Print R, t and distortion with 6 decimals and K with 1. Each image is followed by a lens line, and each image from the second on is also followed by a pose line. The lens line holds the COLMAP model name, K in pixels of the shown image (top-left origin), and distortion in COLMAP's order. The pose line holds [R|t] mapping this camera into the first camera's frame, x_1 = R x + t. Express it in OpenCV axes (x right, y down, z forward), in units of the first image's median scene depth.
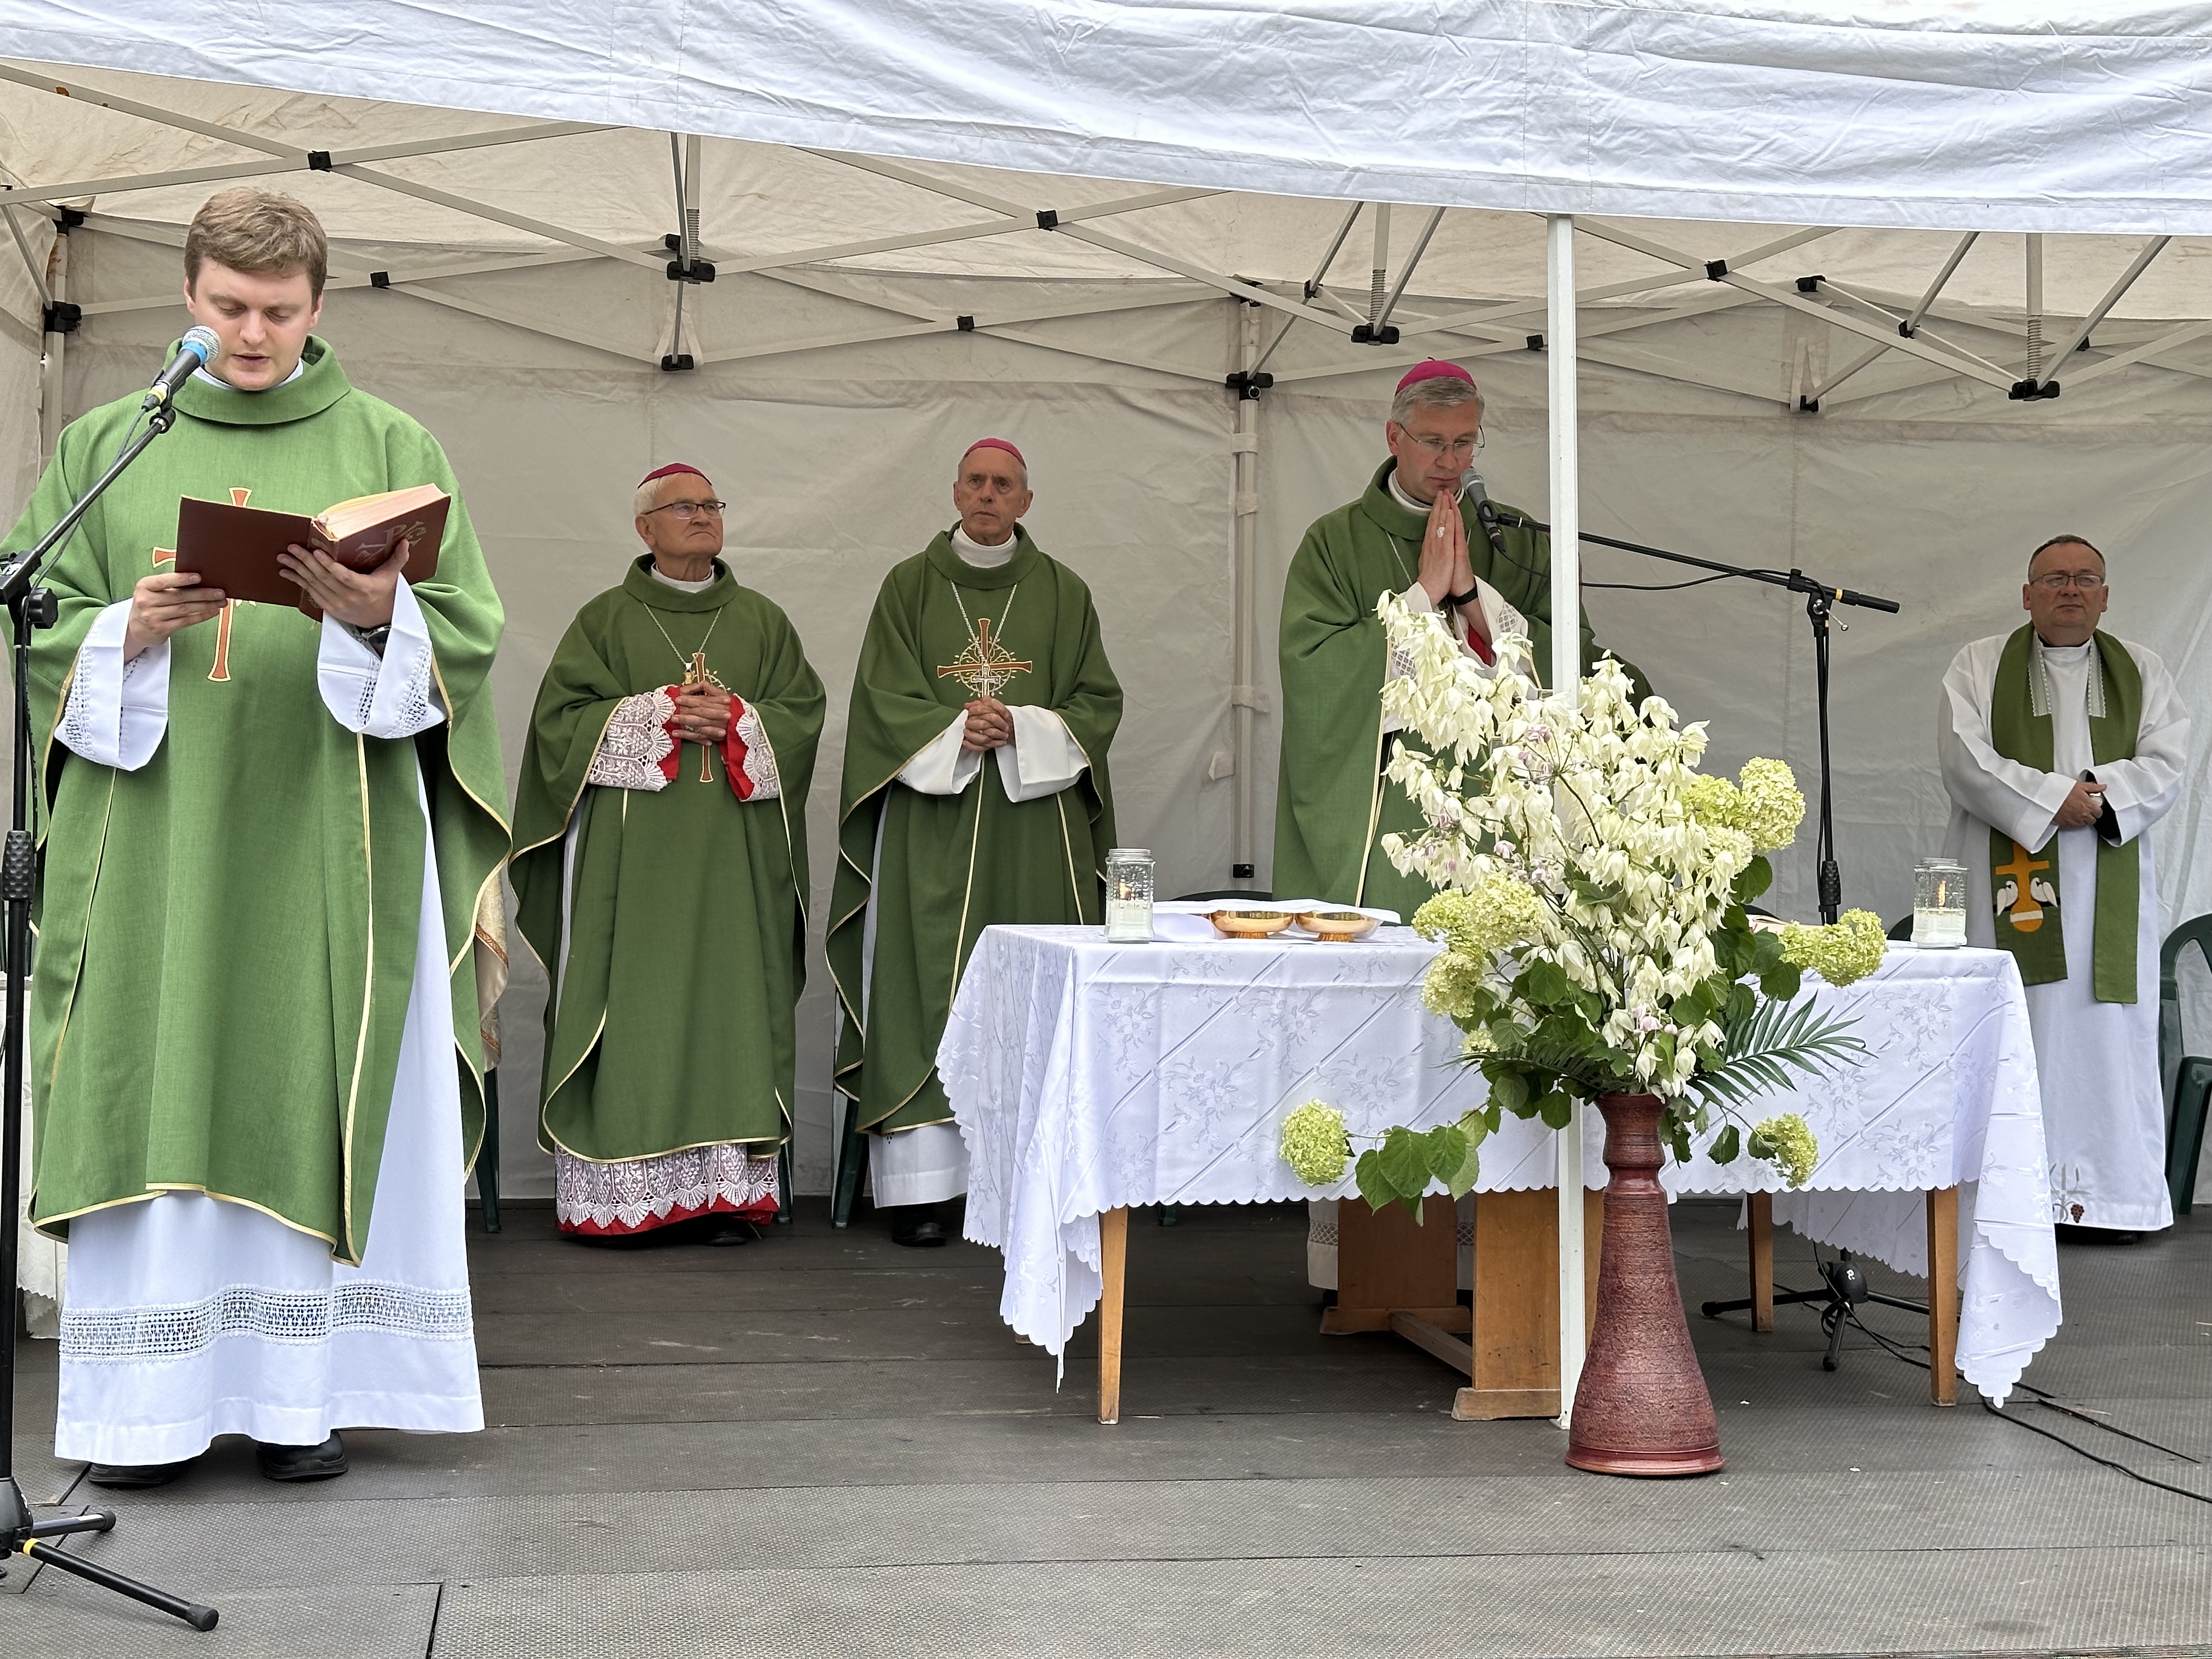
lens RADIAL K [[3078.3, 0, 1114.7], [0, 3078.3, 777.0], [0, 0, 1]] dist [0.178249, 0.000000]
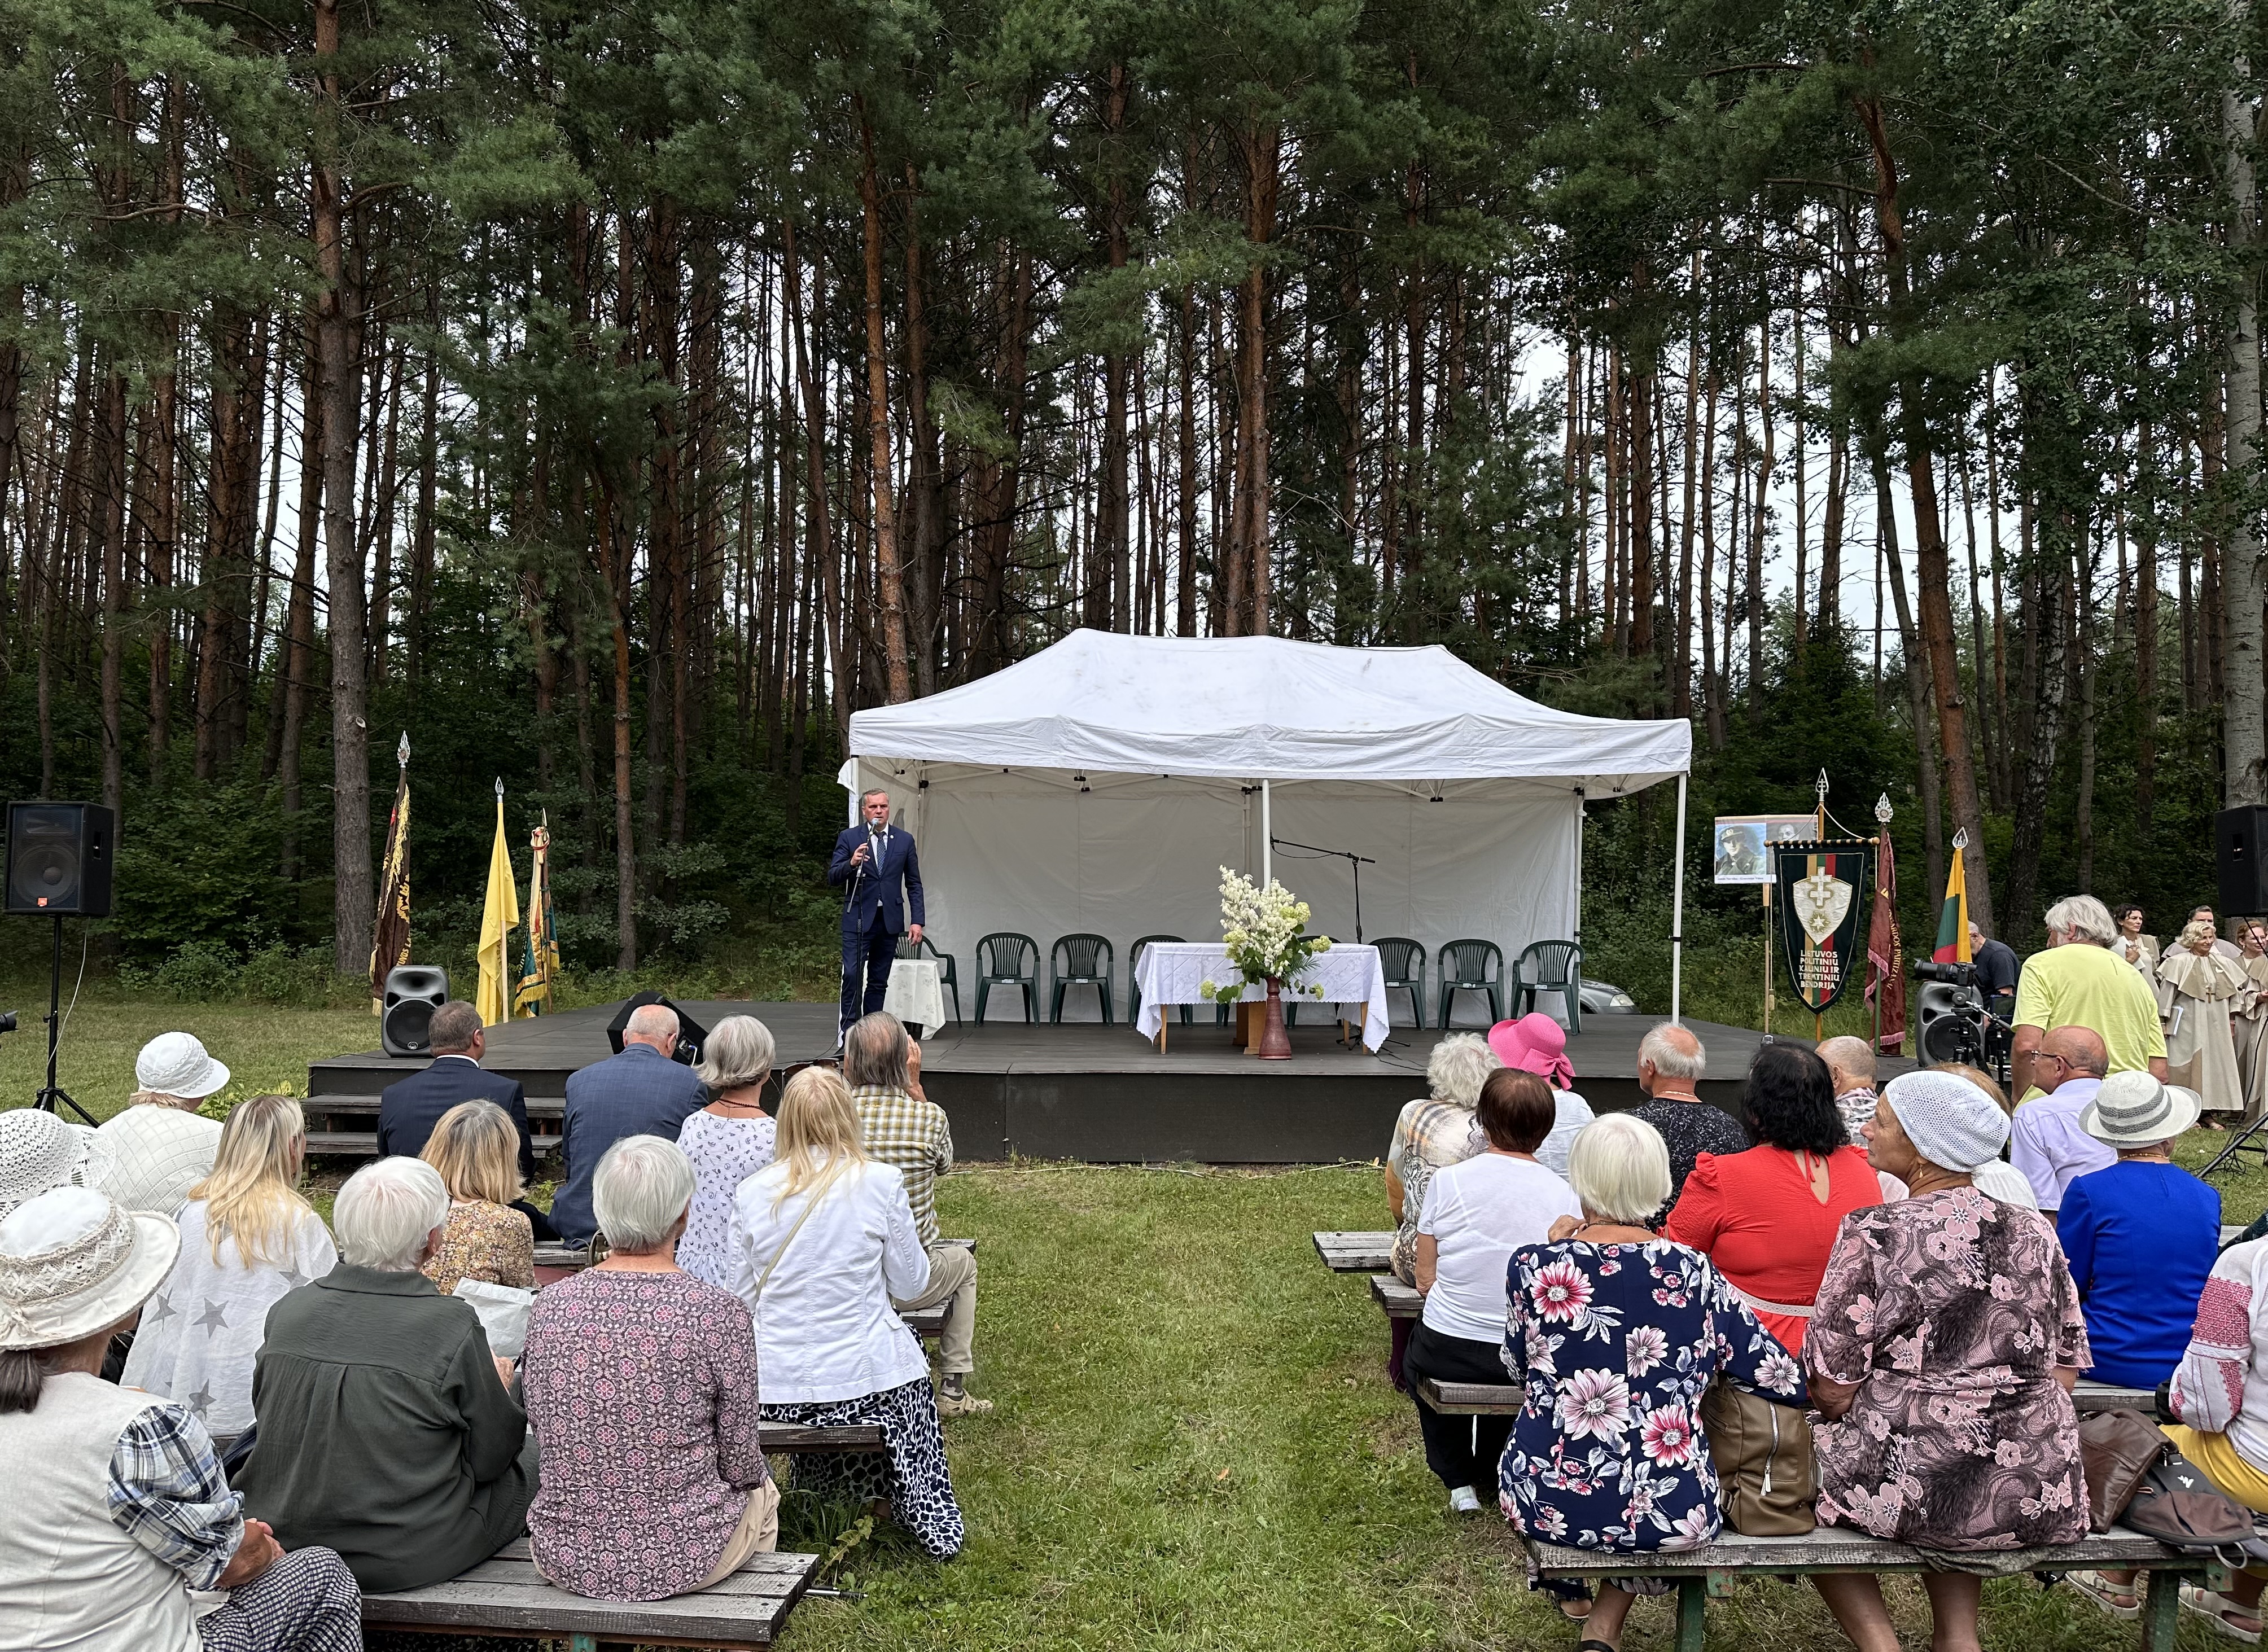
lens RADIAL K [[1611.0, 0, 1134.1], [0, 1611.0, 829.2], [0, 0, 1]] dist [-0.001402, -0.000021]
pose [[0.987291, -0.015202, -0.158191, 0.324532], [0.008530, 0.999048, -0.042775, -0.013339], [0.158691, 0.040882, 0.986482, -1.280543]]
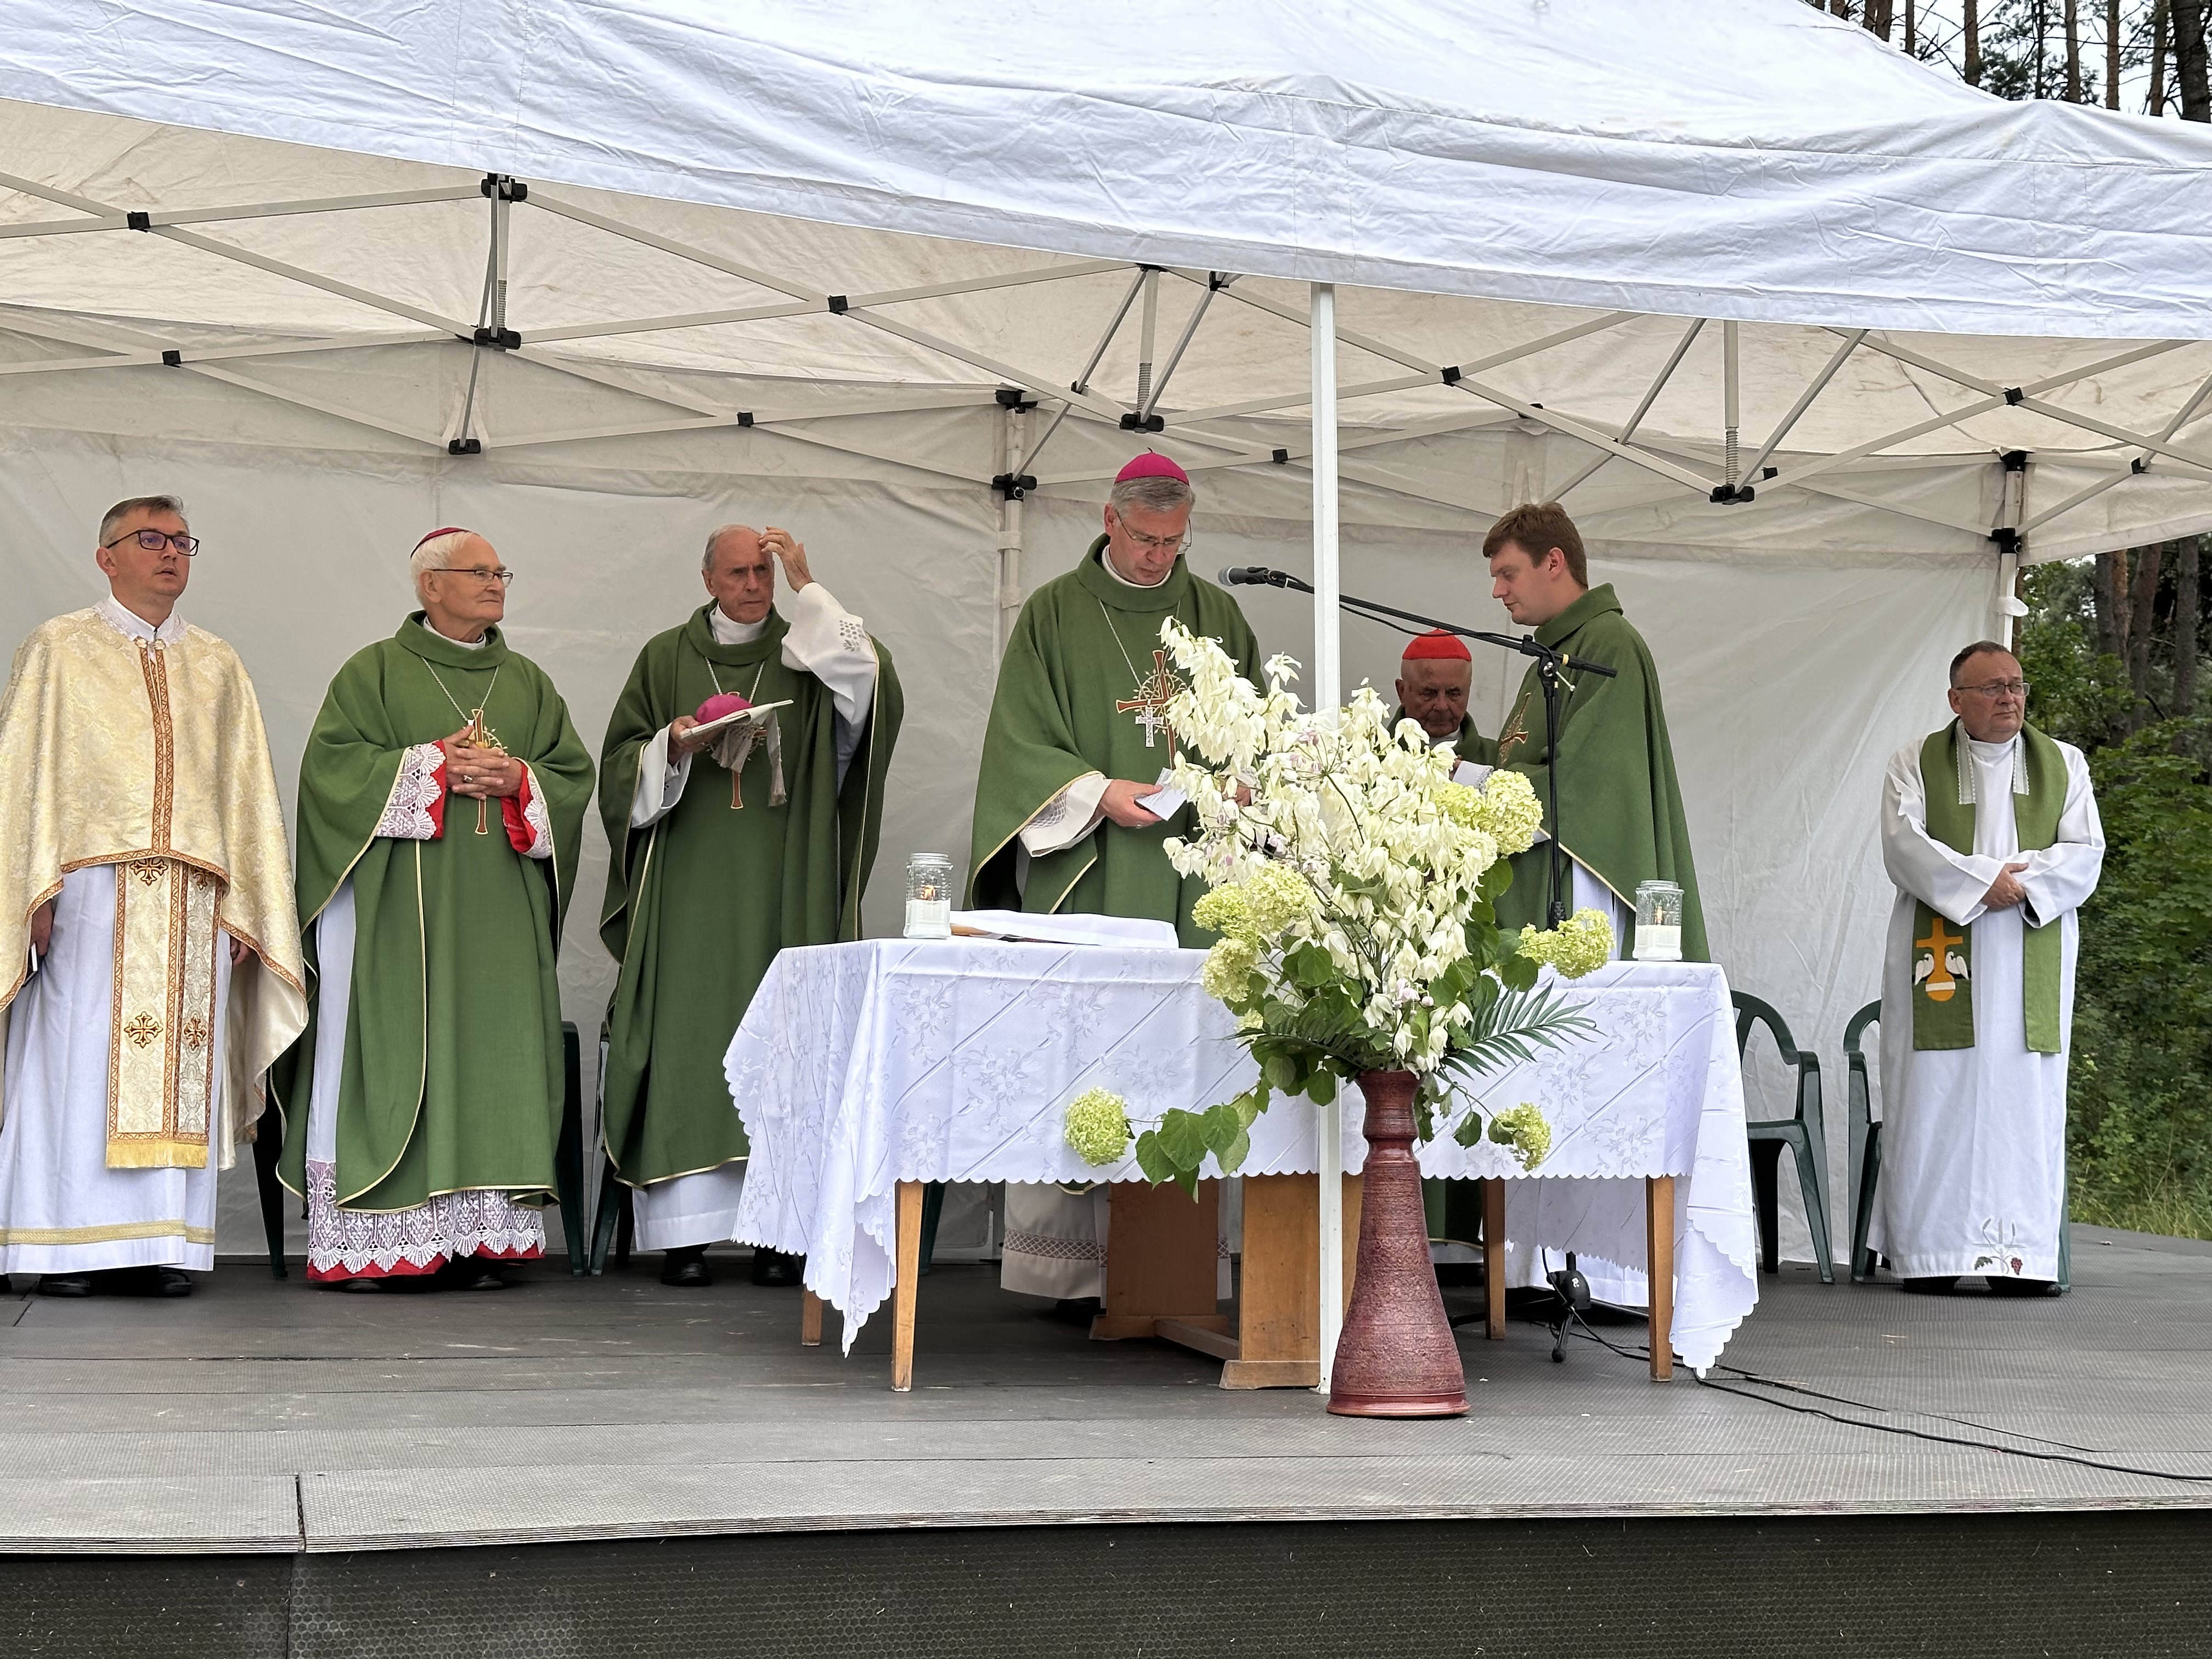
lens RADIAL K [[3078.3, 0, 1106.8], [0, 3078.3, 829.0], [0, 0, 1]] dist [0.178249, 0.000000]
pose [[0.995611, 0.013530, 0.092610, -0.033096], [-0.008931, 0.998715, -0.049893, 0.067632], [-0.093166, 0.048846, 0.994452, -0.077008]]
